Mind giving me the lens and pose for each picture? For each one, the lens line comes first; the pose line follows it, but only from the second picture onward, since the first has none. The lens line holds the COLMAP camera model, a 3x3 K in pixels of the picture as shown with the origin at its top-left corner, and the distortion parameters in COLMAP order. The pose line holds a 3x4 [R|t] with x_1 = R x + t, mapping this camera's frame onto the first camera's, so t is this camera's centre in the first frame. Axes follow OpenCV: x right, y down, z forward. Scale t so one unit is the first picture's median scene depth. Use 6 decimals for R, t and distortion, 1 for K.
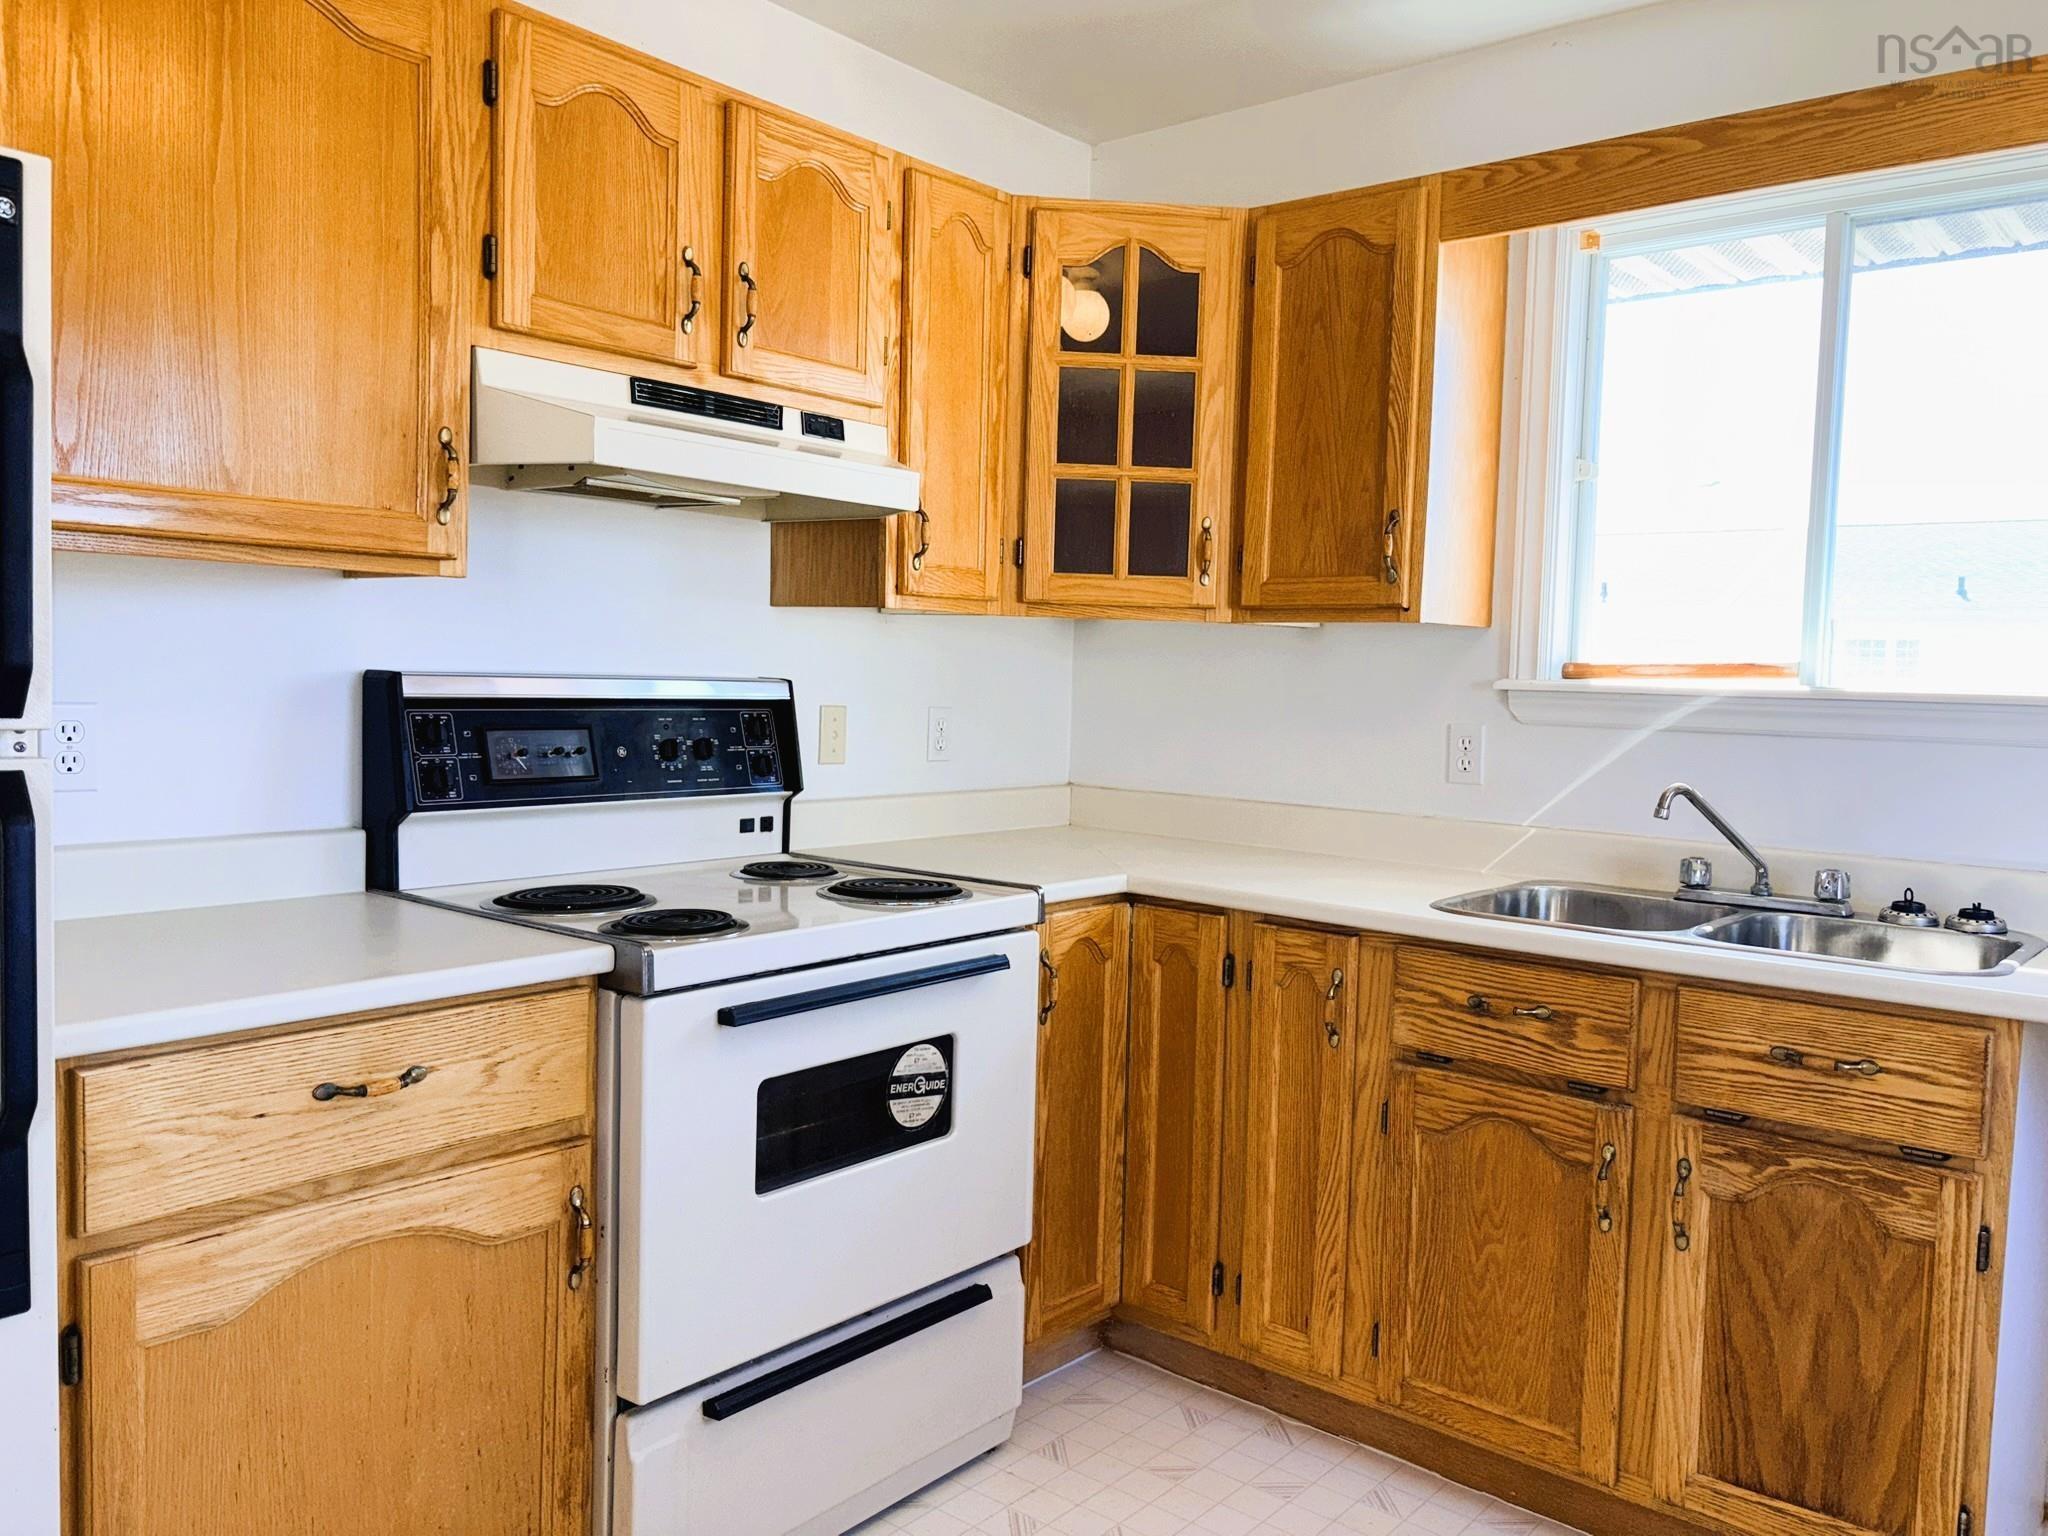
lens RADIAL K [[1544.8, 0, 1022.7], [0, 1544.8, 761.9], [0, 0, 1]] dist [0.046383, -0.057373]
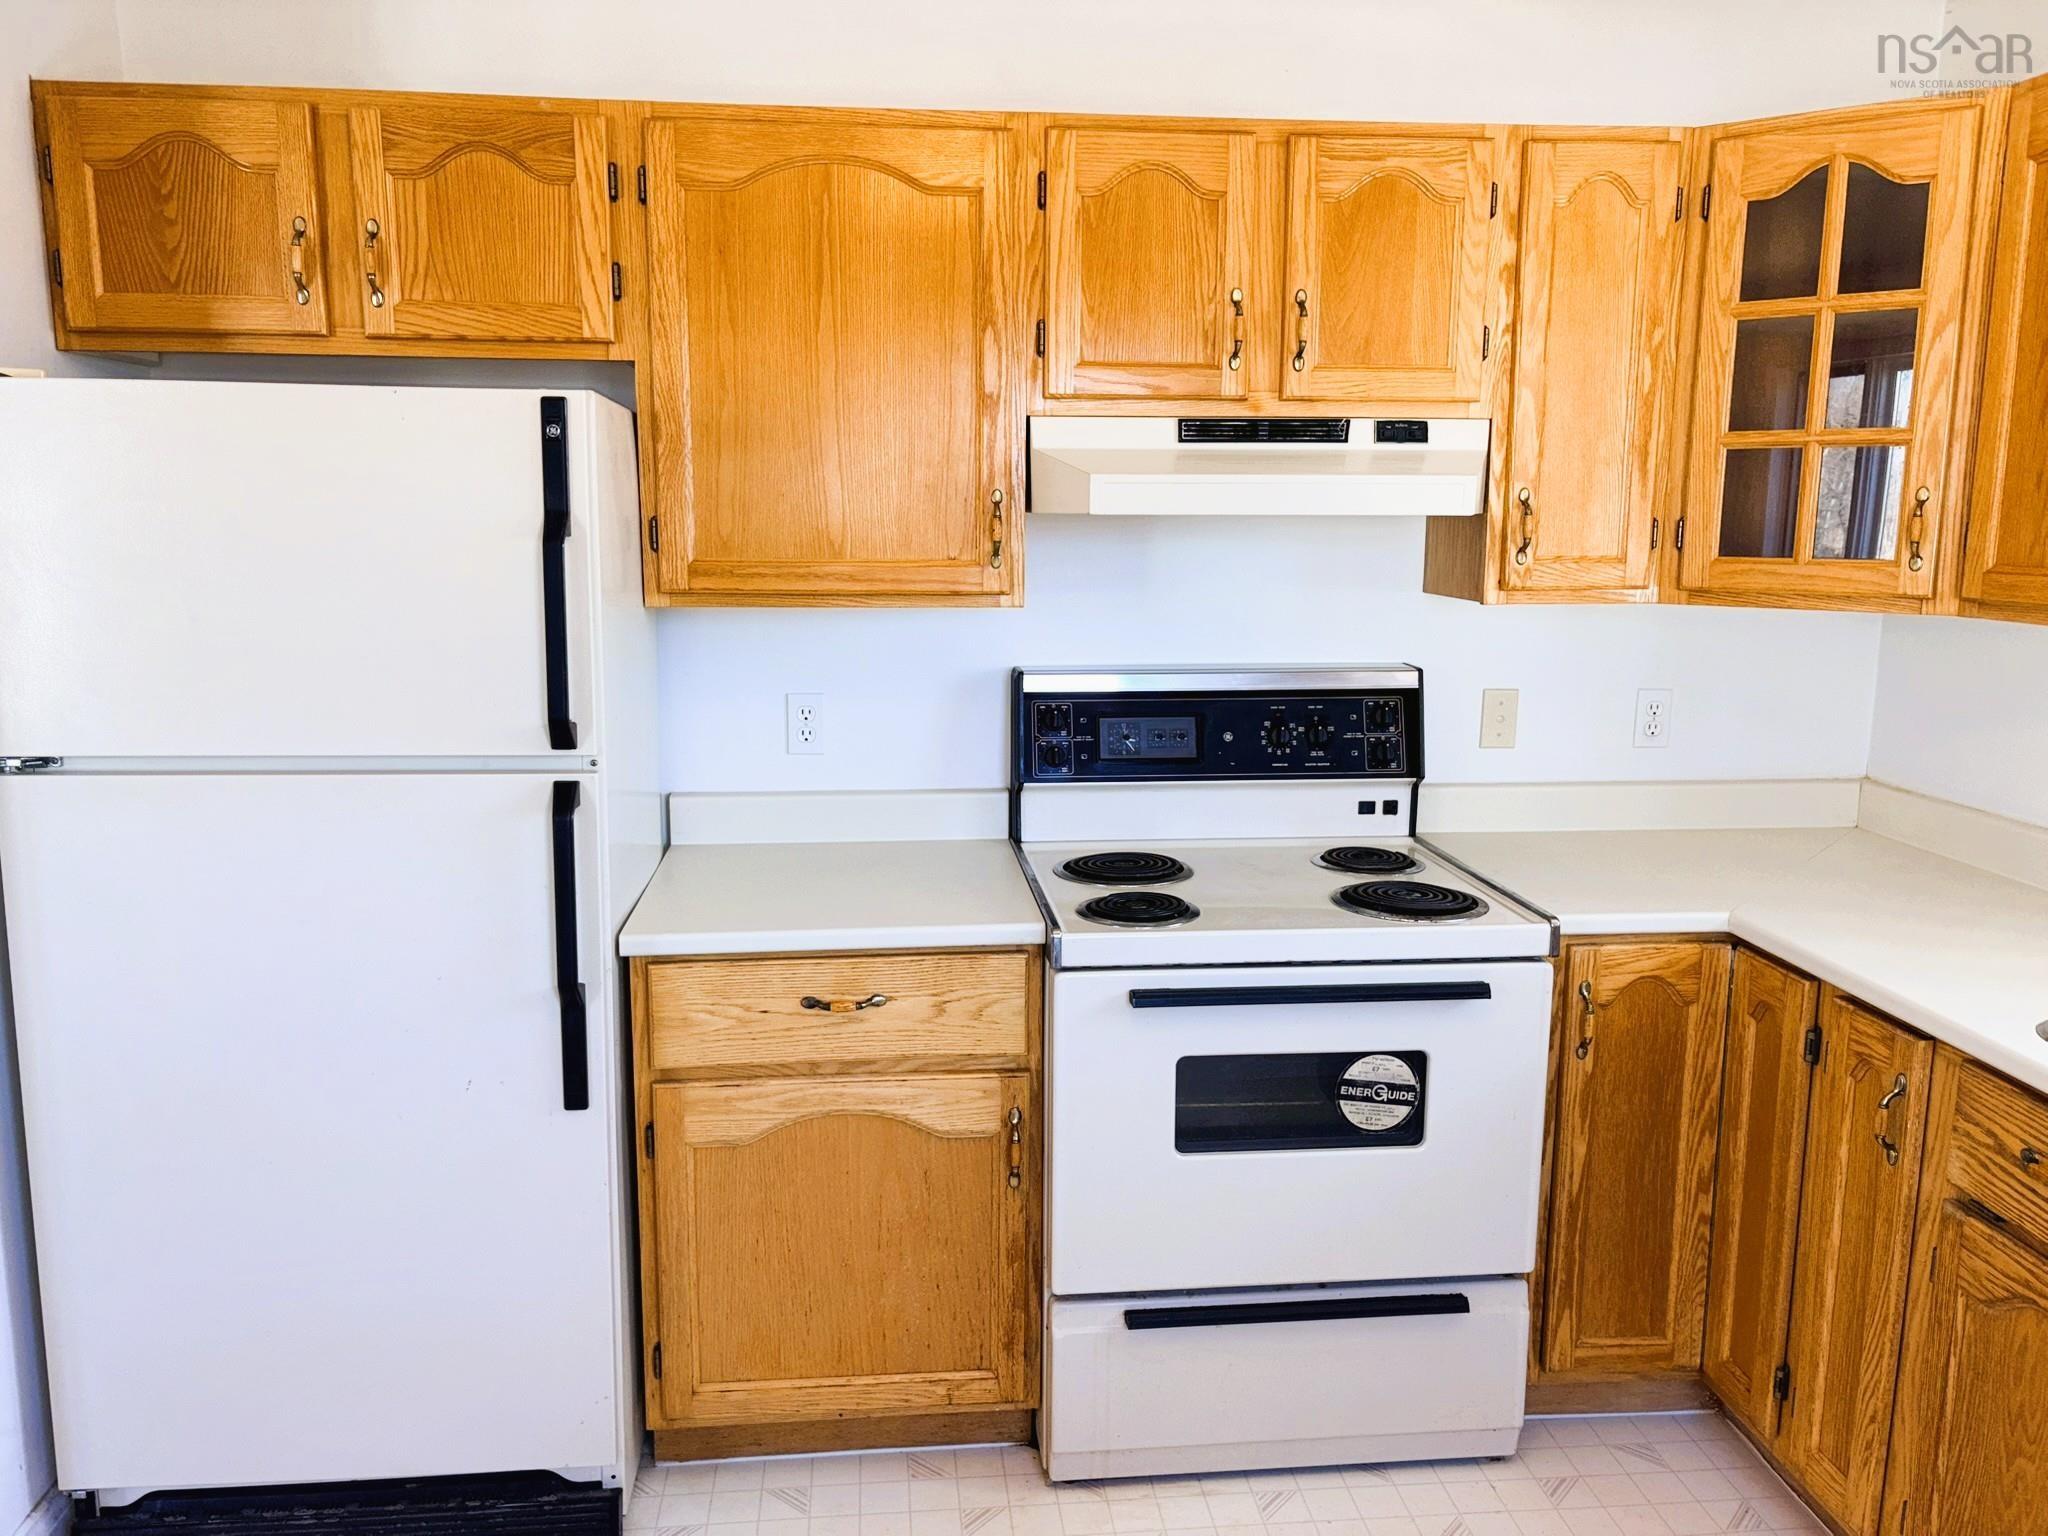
lens RADIAL K [[1544.8, 0, 1025.4], [0, 1544.8, 768.7], [0, 0, 1]] dist [0.046383, -0.057373]
pose [[0.717750, 0.093240, -0.690030, 0.435356], [-0.027053, 0.993980, 0.106171, -0.104379], [0.695776, -0.057537, 0.715951, 0.098292]]
